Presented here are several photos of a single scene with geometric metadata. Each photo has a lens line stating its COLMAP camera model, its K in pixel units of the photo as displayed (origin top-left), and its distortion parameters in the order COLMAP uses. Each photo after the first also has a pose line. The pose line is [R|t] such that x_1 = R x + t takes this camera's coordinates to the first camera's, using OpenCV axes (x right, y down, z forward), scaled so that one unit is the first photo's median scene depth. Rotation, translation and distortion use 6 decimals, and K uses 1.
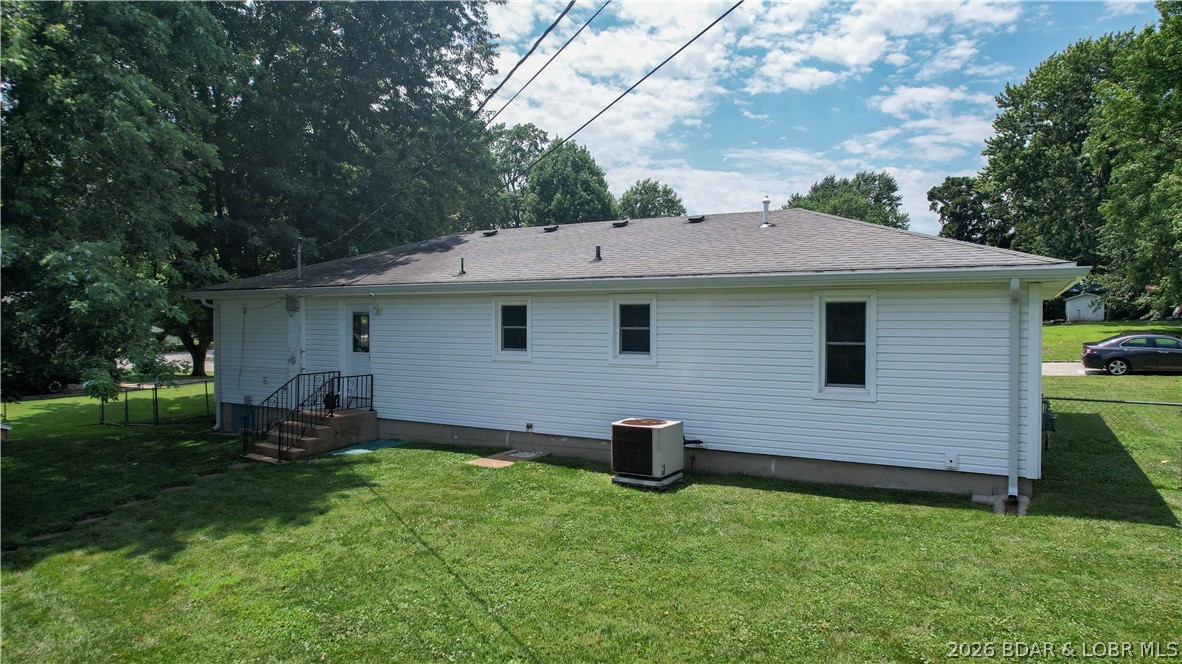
lens RADIAL K [[757.6, 0, 591.0], [0, 757.6, 332.0], [0, 0, 1]] dist [-0.077059, 0.074531]
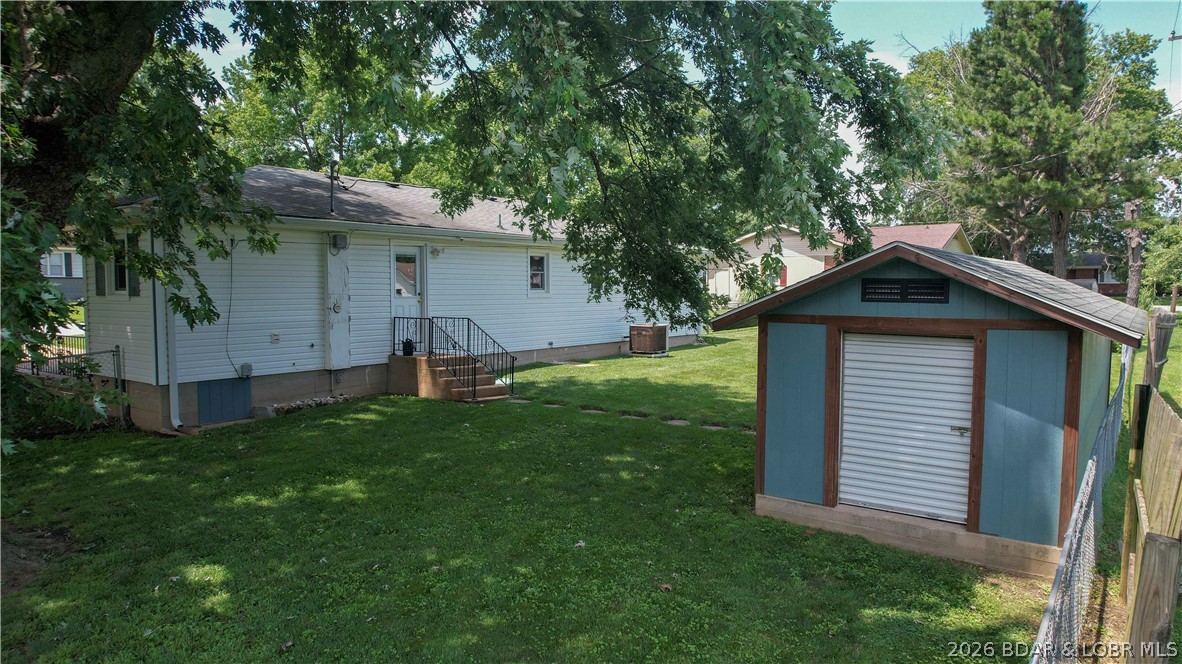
lens RADIAL K [[757.6, 0, 591.0], [0, 757.6, 332.0], [0, 0, 1]] dist [-0.077059, 0.074531]
pose [[0.094636, -0.063171, 0.993506, -1.283489], [0.002318, 0.997996, 0.063235, 0.012821], [-0.995509, -0.003681, 0.094593, 0.694502]]
